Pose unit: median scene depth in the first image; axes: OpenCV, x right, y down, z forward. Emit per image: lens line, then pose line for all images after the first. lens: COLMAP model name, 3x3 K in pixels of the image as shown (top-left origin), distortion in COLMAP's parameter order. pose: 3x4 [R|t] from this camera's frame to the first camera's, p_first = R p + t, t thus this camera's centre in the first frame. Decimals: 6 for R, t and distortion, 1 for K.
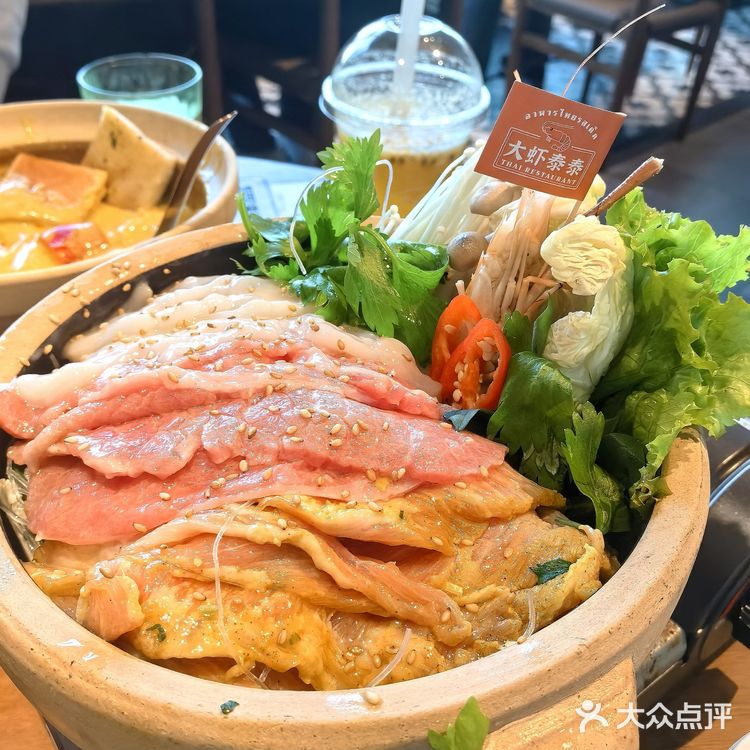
lens RADIAL K [[863.8, 0, 374.6], [0, 863.8, 356.4], [0, 0, 1]] dist [0.049076, -0.047325]
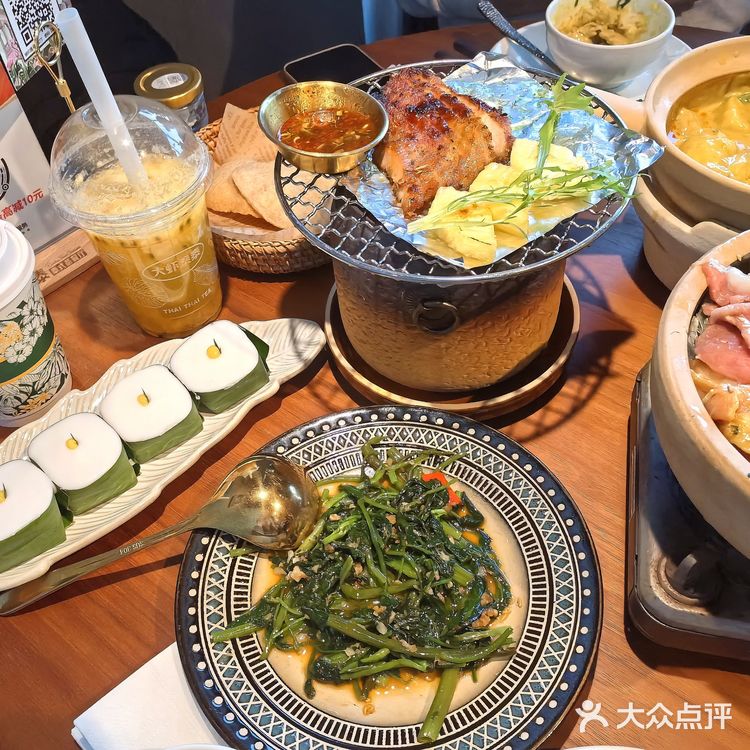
lens RADIAL K [[780.1, 0, 375.0], [0, 780.1, 375.0], [0, 0, 1]] dist [0.057527, -0.041741]
pose [[0.651061, 0.525333, -0.547855, 0.109926], [-0.388798, 0.850721, 0.353708, -0.085415], [0.651886, -0.017281, 0.758120, -0.710356]]
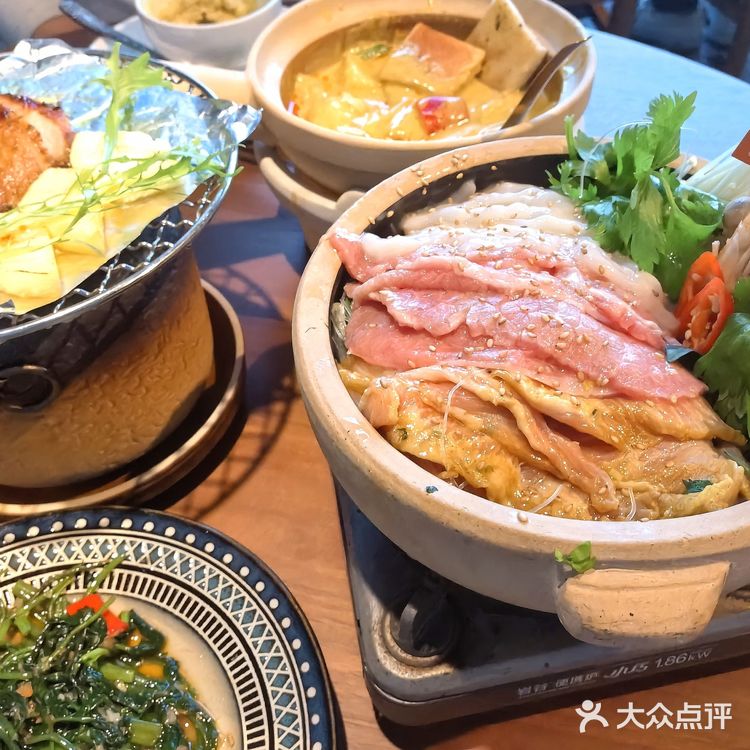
lens RADIAL K [[863.8, 0, 374.6], [0, 863.8, 356.4], [0, 0, 1]] dist [0.049076, -0.047325]
pose [[0.896931, 0.276795, -0.344819, 0.149214], [-0.218076, 0.955304, 0.199594, -0.080070], [0.384653, -0.103825, 0.917203, -0.306590]]
